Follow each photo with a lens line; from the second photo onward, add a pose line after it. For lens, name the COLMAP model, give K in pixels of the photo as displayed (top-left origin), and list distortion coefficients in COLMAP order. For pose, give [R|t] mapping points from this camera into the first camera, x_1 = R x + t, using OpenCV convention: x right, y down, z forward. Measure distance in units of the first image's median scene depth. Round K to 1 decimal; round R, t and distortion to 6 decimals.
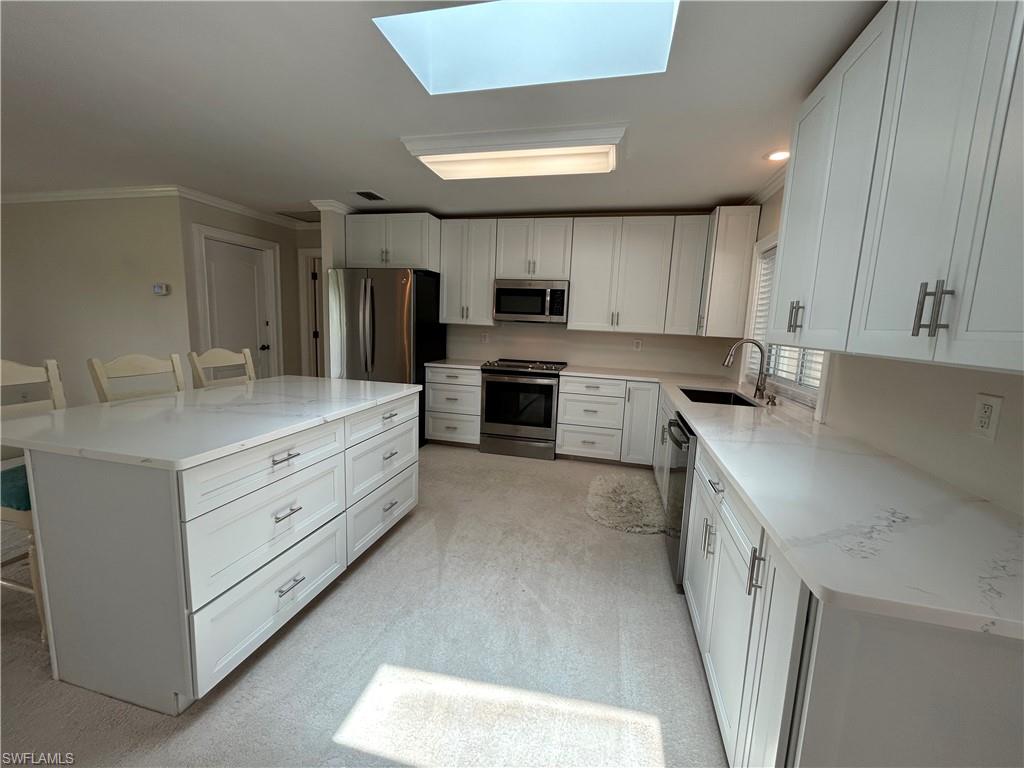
lens RADIAL K [[414.4, 0, 512.7], [0, 414.4, 380.6], [0, 0, 1]] dist [0.000606, 0.000094]
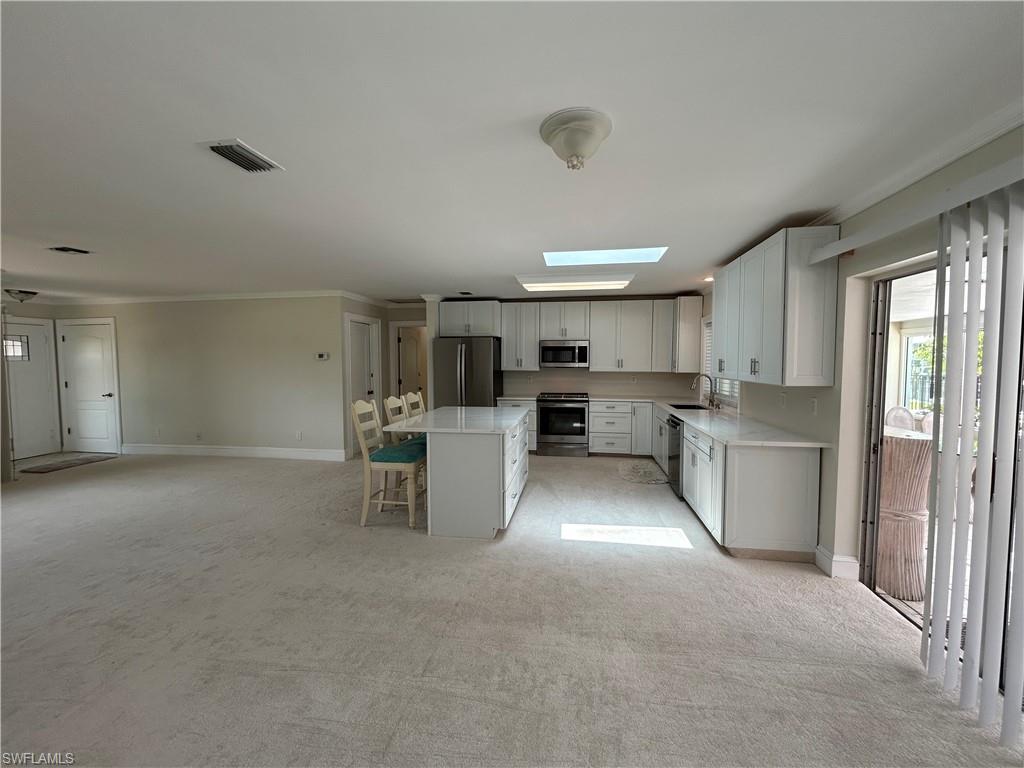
lens RADIAL K [[416.9, 0, 510.9], [0, 416.9, 380.7], [0, 0, 1]] dist [-0.000008, 0.000216]
pose [[0.995767, -0.042980, 0.081251, -0.299754], [0.050134, 0.994843, -0.088166, 0.034371], [-0.077043, 0.091866, 0.992786, -0.534579]]
